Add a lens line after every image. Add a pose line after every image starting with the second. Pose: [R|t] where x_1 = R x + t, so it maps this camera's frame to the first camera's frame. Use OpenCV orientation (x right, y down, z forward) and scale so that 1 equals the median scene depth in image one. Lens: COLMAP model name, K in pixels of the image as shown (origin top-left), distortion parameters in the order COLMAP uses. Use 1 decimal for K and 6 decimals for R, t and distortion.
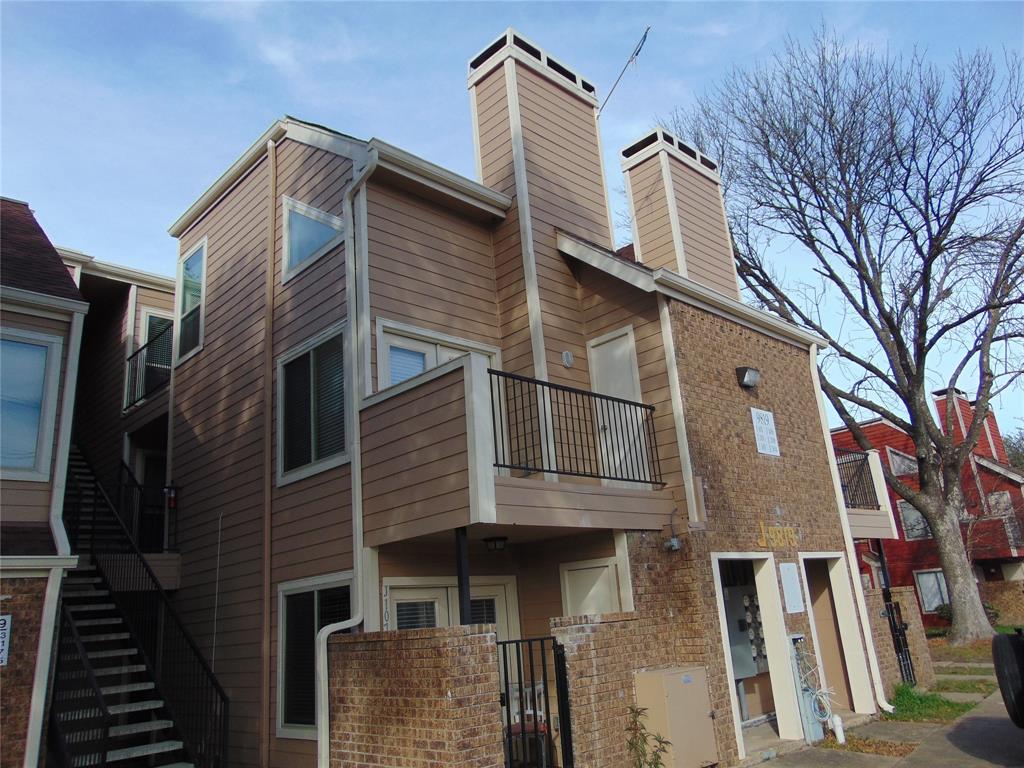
lens RADIAL K [[771.0, 0, 509.0], [0, 771.0, 381.8], [0, 0, 1]] dist [-0.021792, 0.056730]
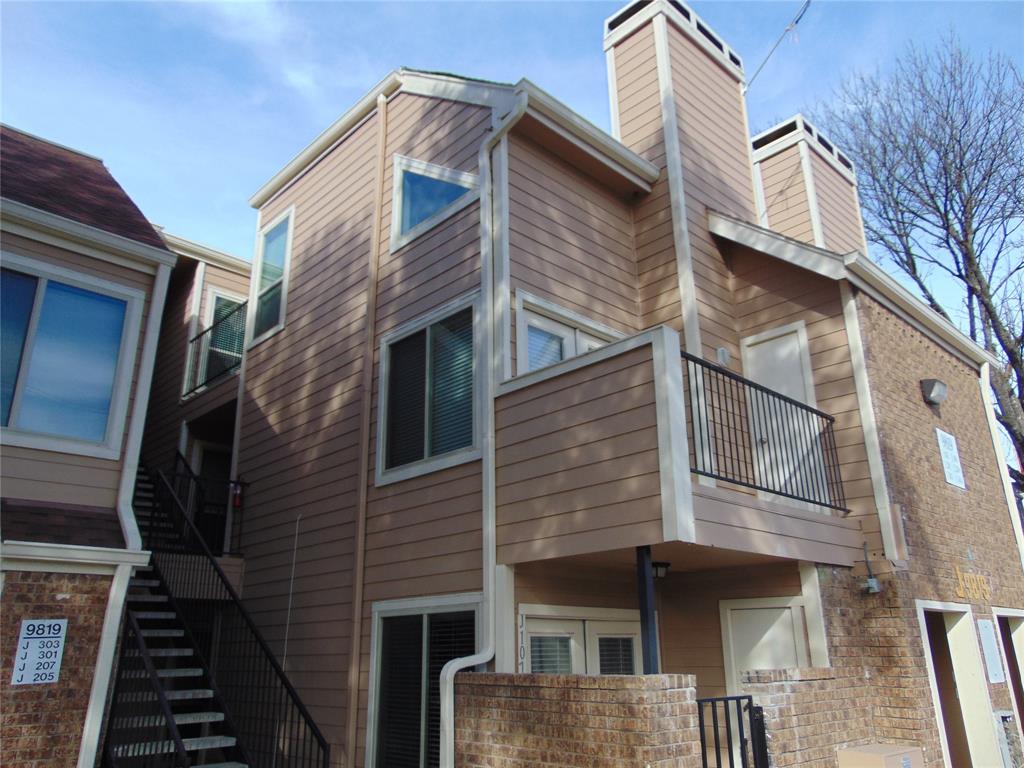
lens RADIAL K [[771.0, 0, 509.7], [0, 771.0, 379.6], [0, 0, 1]] dist [-0.021792, 0.056730]
pose [[0.997852, 0.059086, -0.028275, -0.142567], [-0.060173, 0.997415, -0.039278, 0.045584], [0.025881, 0.040895, 0.998828, 0.160962]]
